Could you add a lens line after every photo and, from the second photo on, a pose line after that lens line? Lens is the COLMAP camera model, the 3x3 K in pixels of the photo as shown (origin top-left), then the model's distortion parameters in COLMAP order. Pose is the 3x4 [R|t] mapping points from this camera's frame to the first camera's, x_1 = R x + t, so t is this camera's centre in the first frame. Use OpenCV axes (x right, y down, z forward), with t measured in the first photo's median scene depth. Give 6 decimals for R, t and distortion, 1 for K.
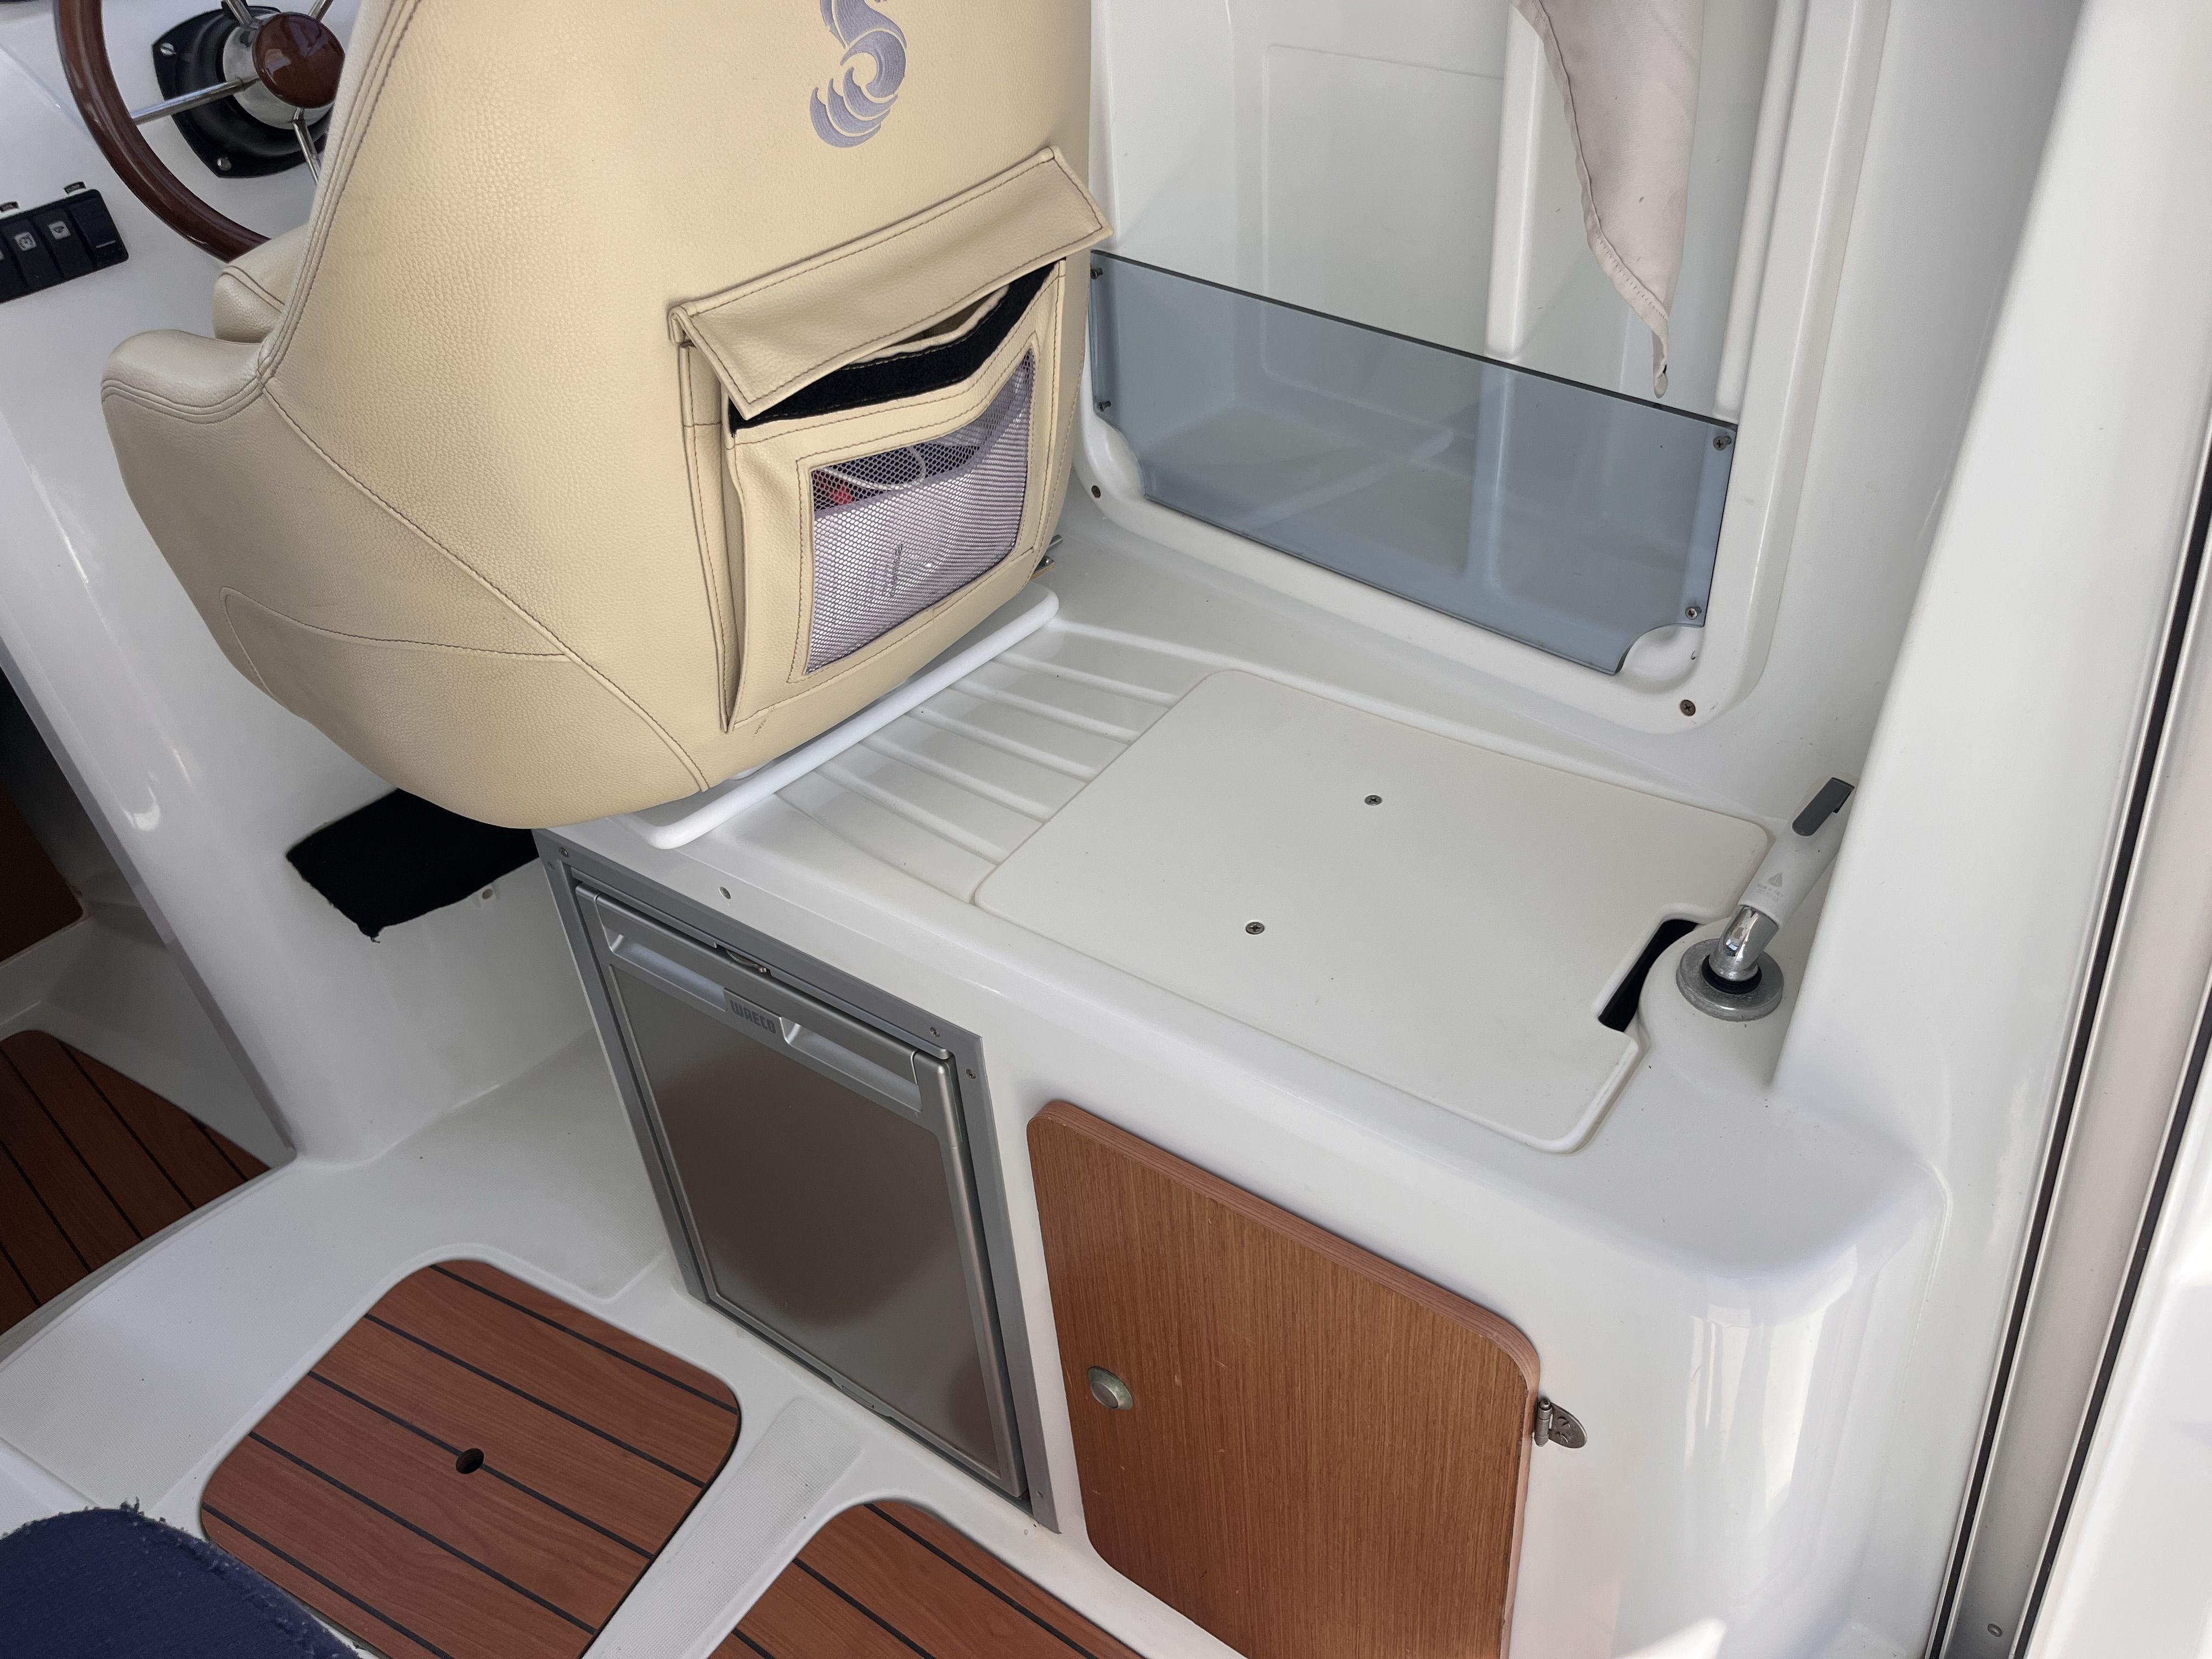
lens RADIAL K [[1700.1, 0, 1109.9], [0, 1700.1, 833.9], [0, 0, 1]] dist [0.034120, -0.025106]
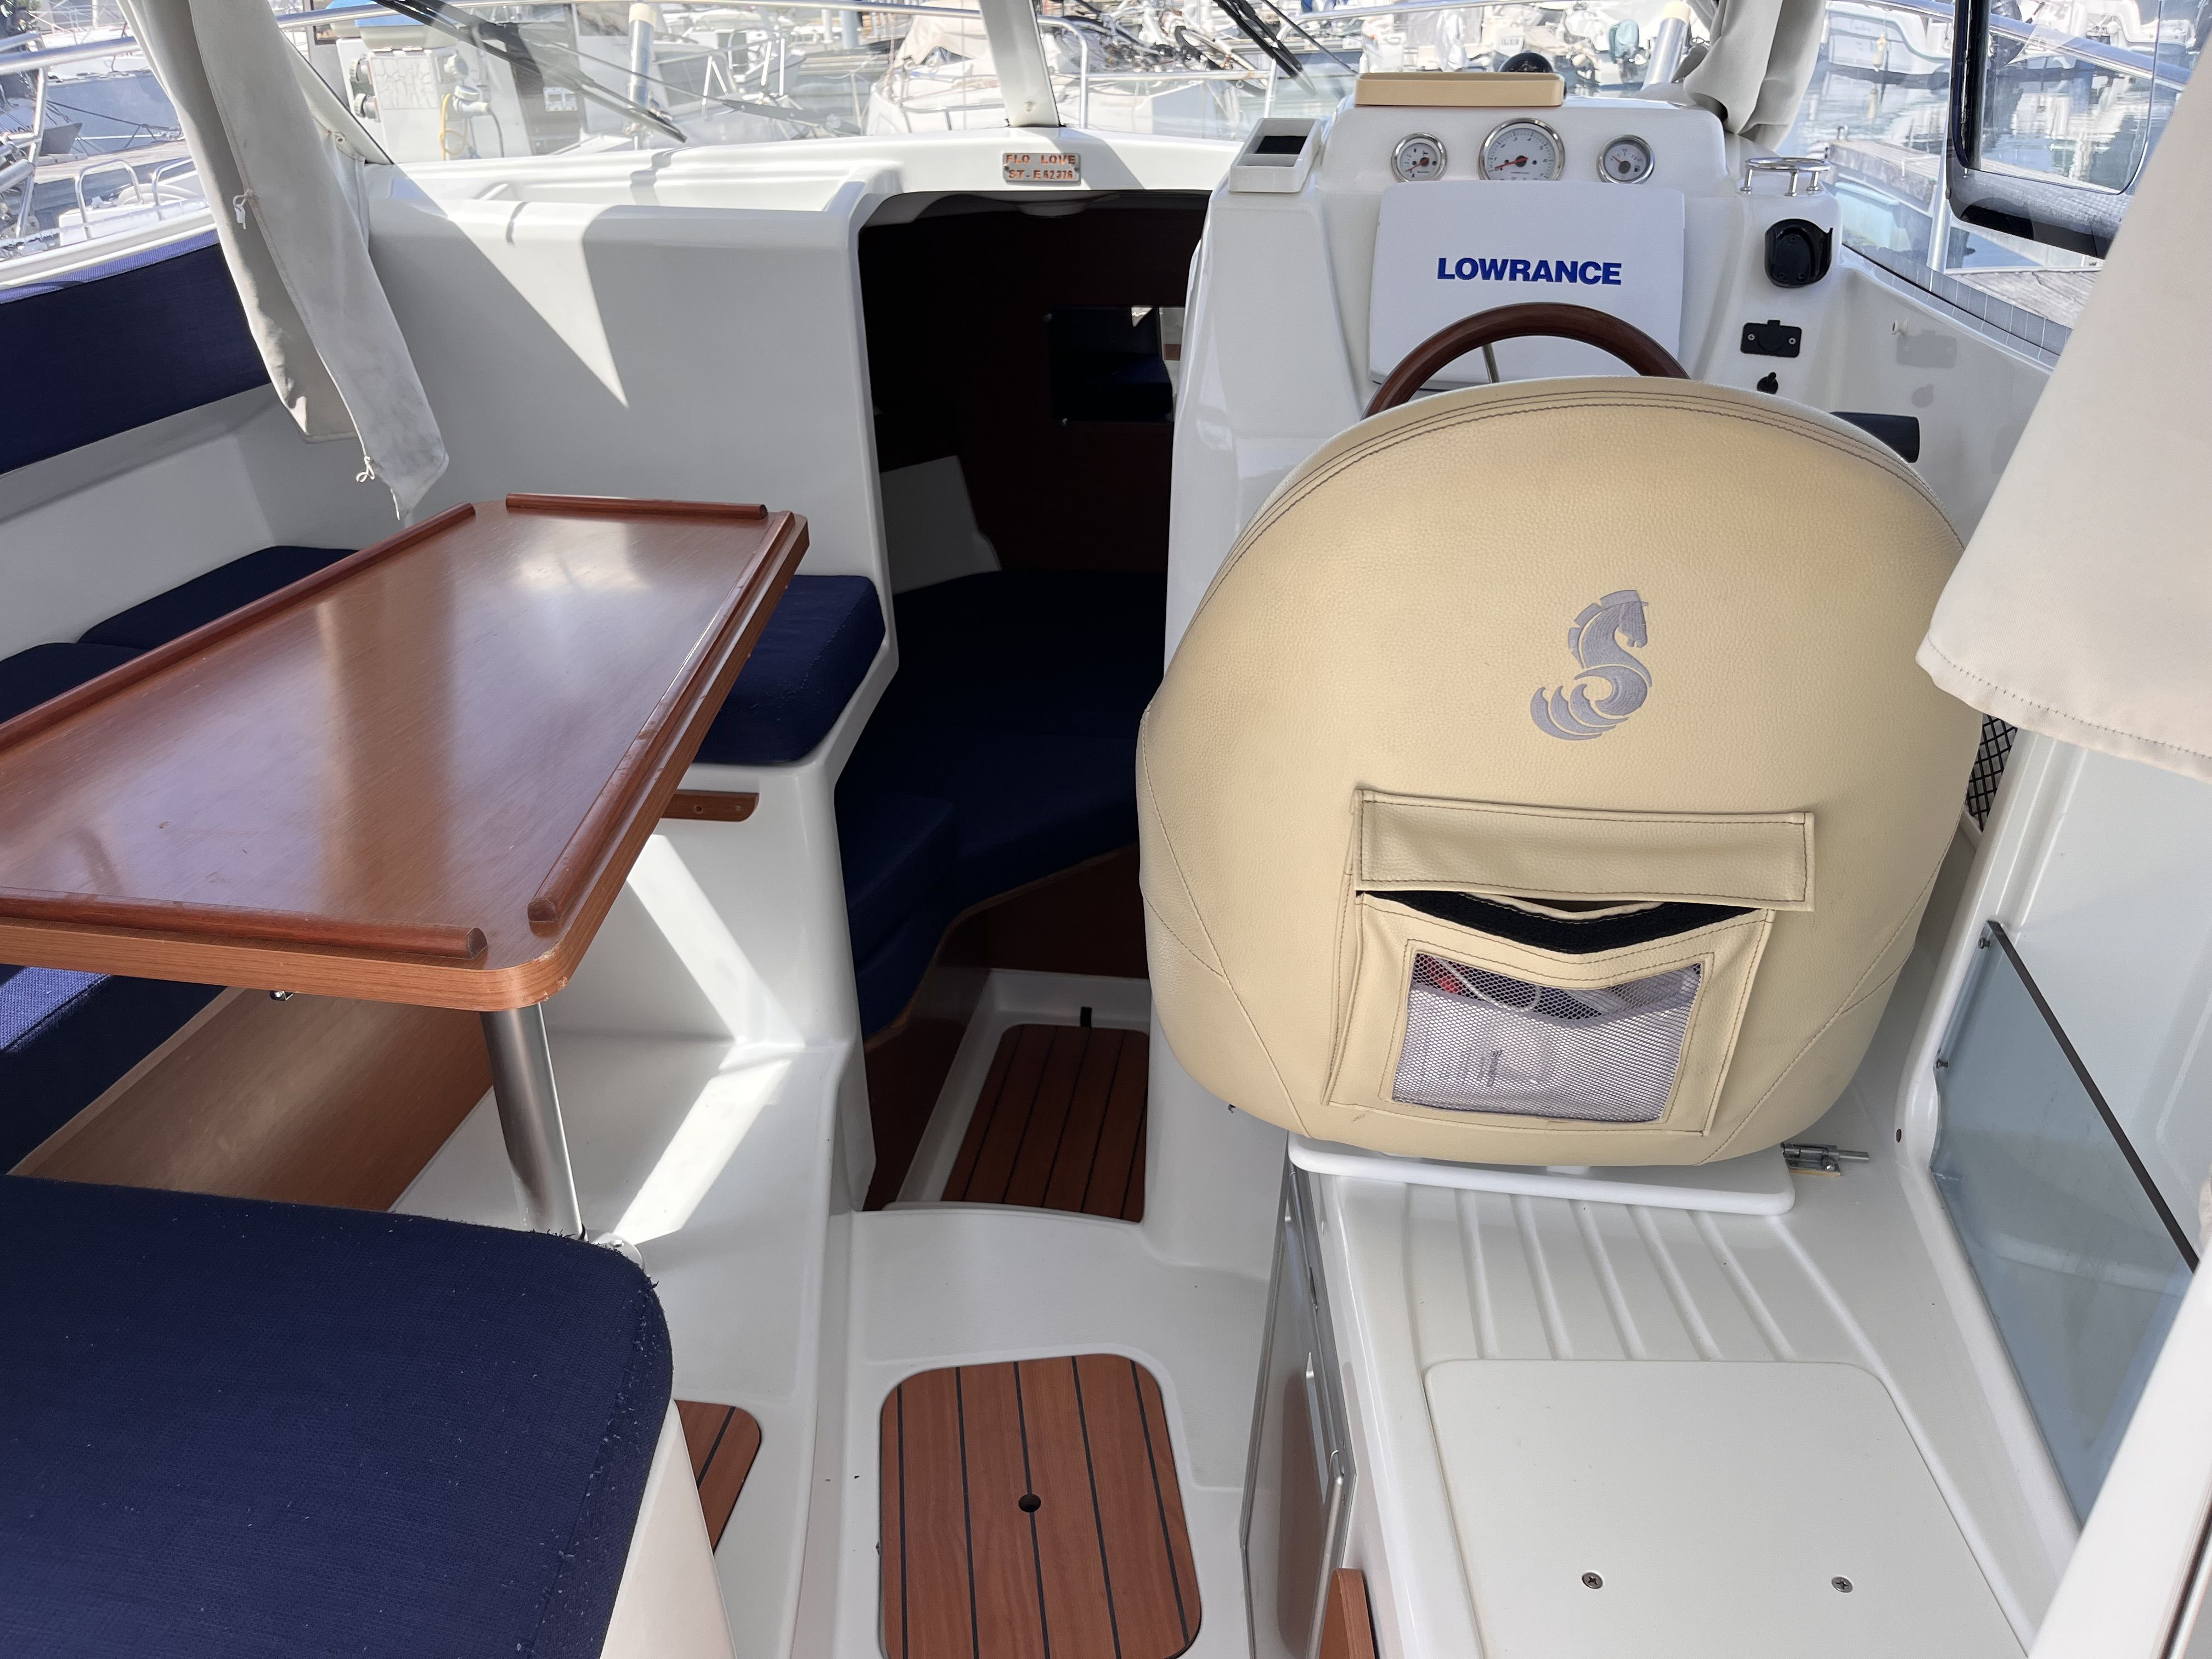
lens RADIAL K [[1700.1, 0, 1088.5], [0, 1700.1, 838.5], [0, 0, 1]] dist [0.034120, -0.025106]
pose [[0.574088, 0.448858, -0.684799, 0.420899], [-0.554291, 0.828618, 0.078447, -0.223029], [0.602648, 0.334543, 0.724498, -0.010239]]
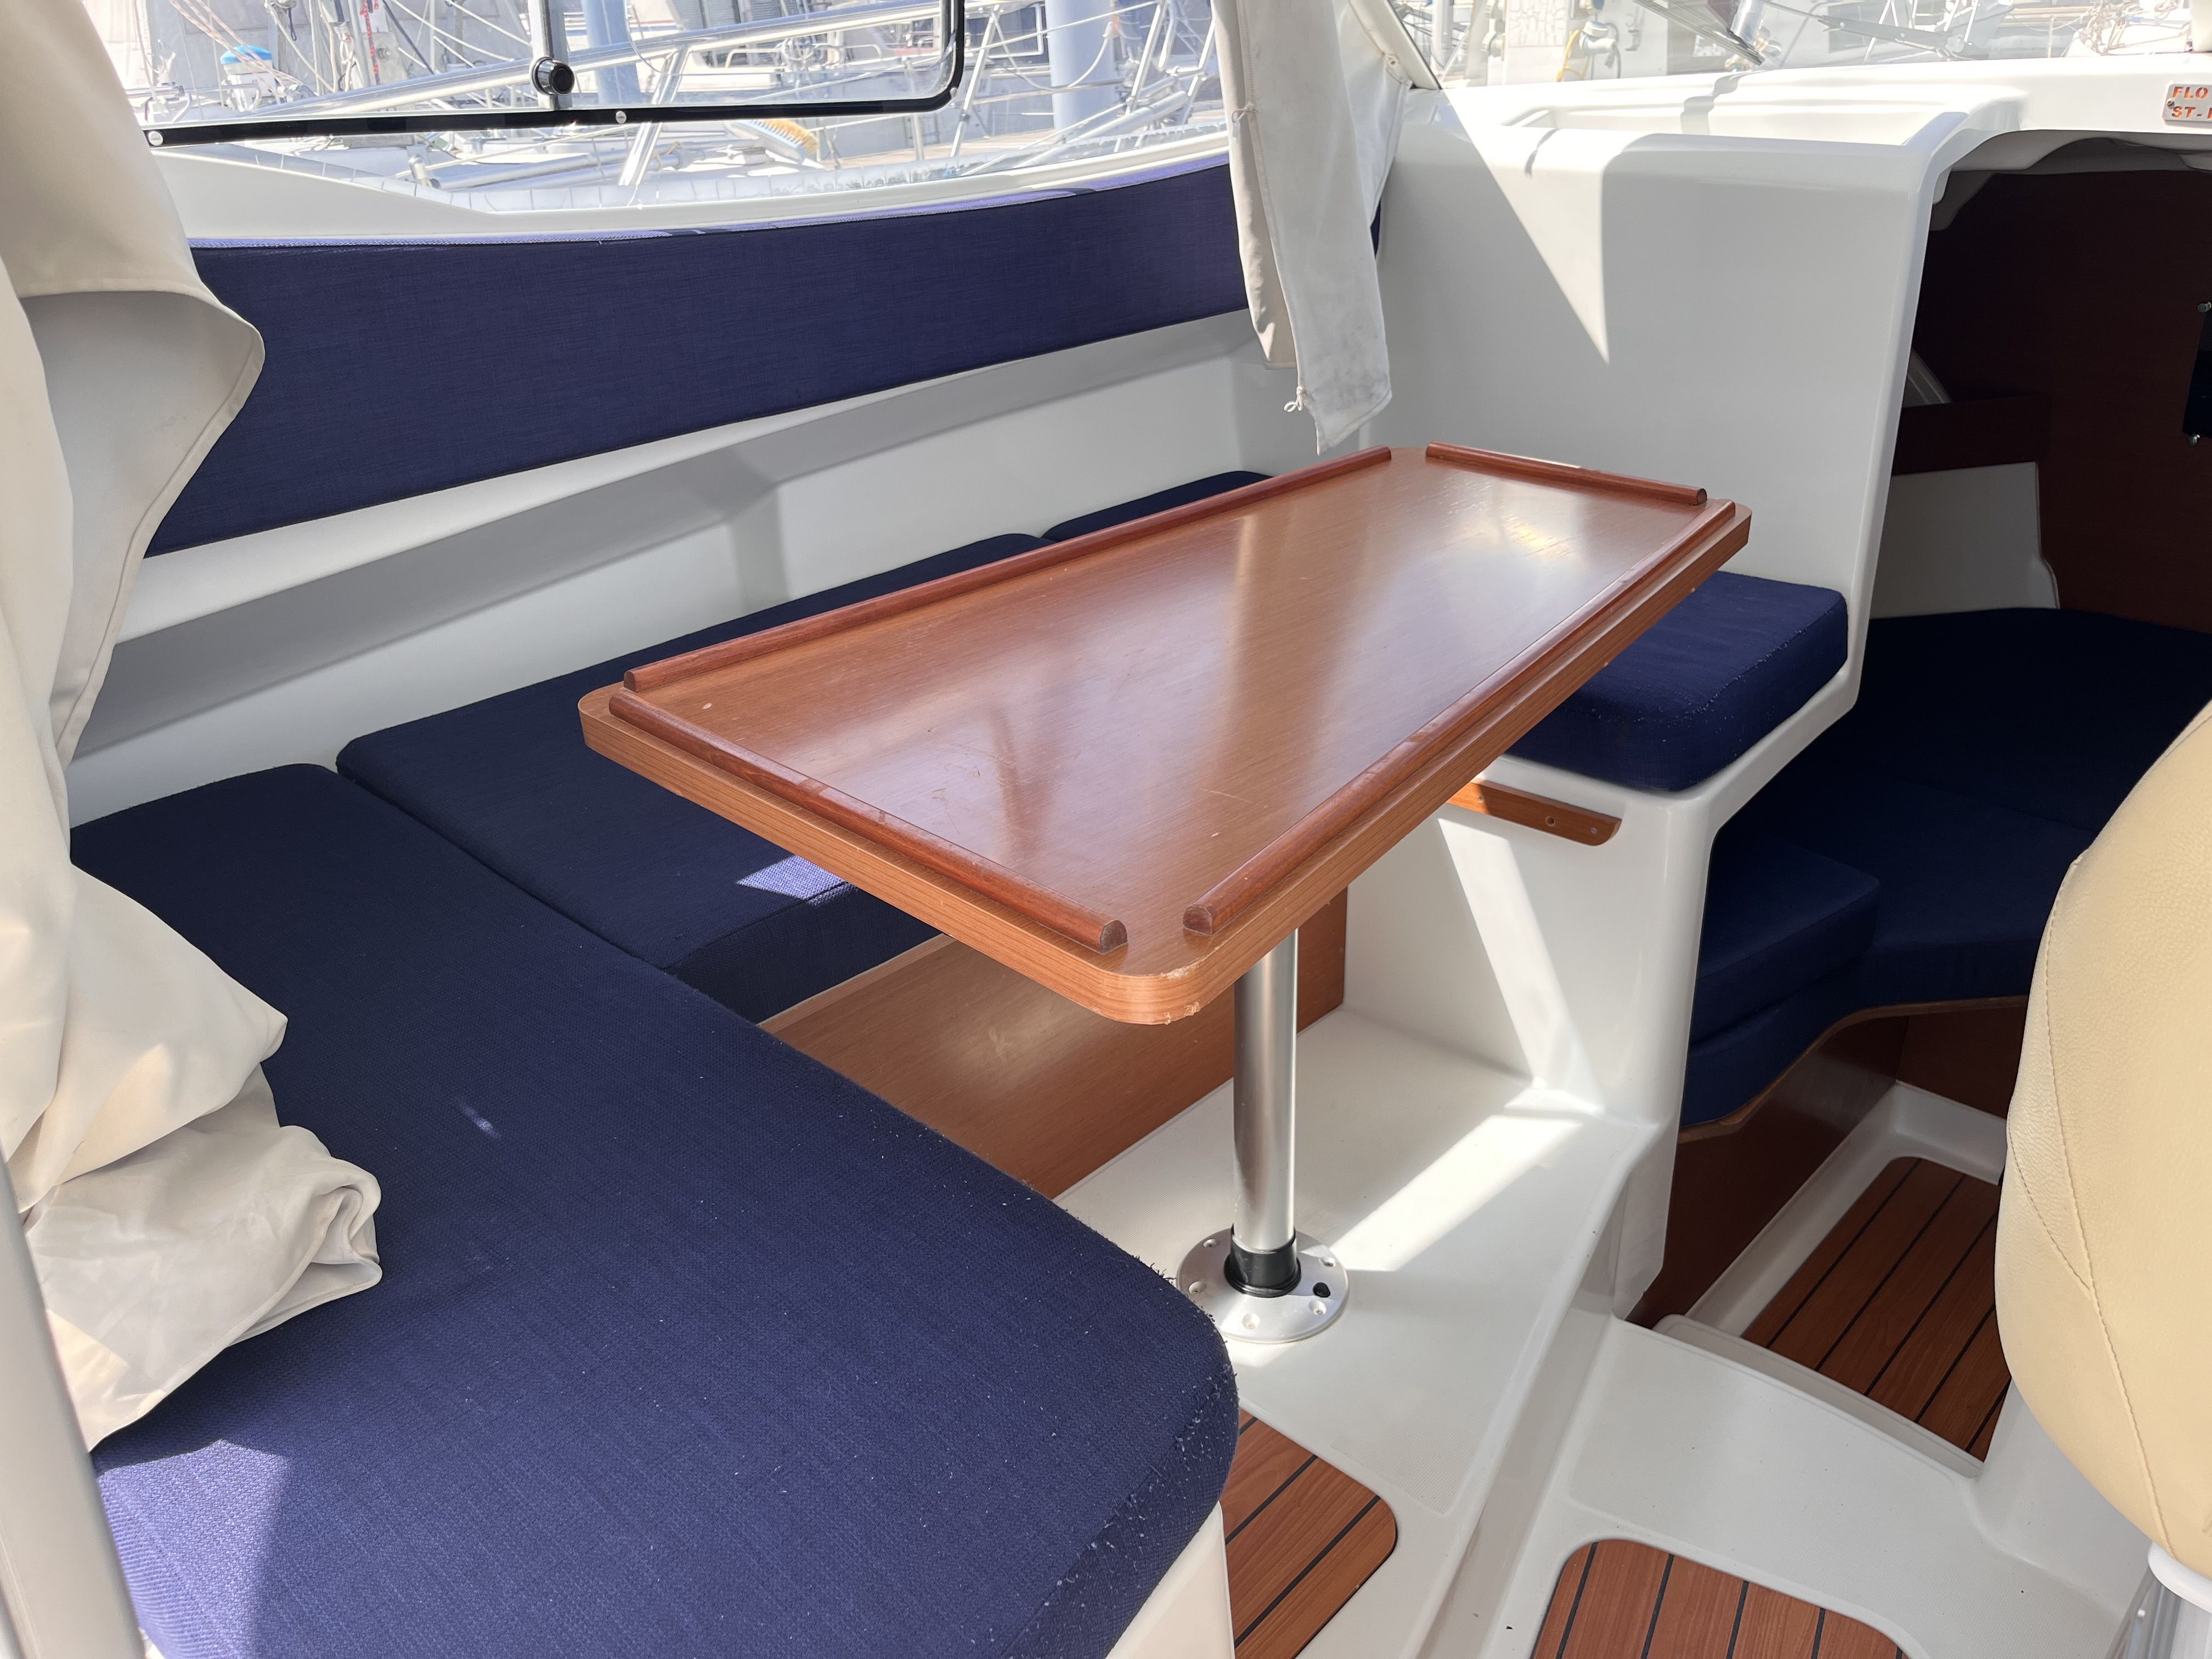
lens RADIAL K [[1700.1, 0, 1096.8], [0, 1700.1, 832.3], [0, 0, 1]] dist [0.034120, -0.025106]
pose [[0.012142, 0.538548, -0.842507, 0.243000], [-0.604729, 0.674975, 0.422743, -0.304438], [0.796339, 0.504355, 0.333871, 0.219362]]
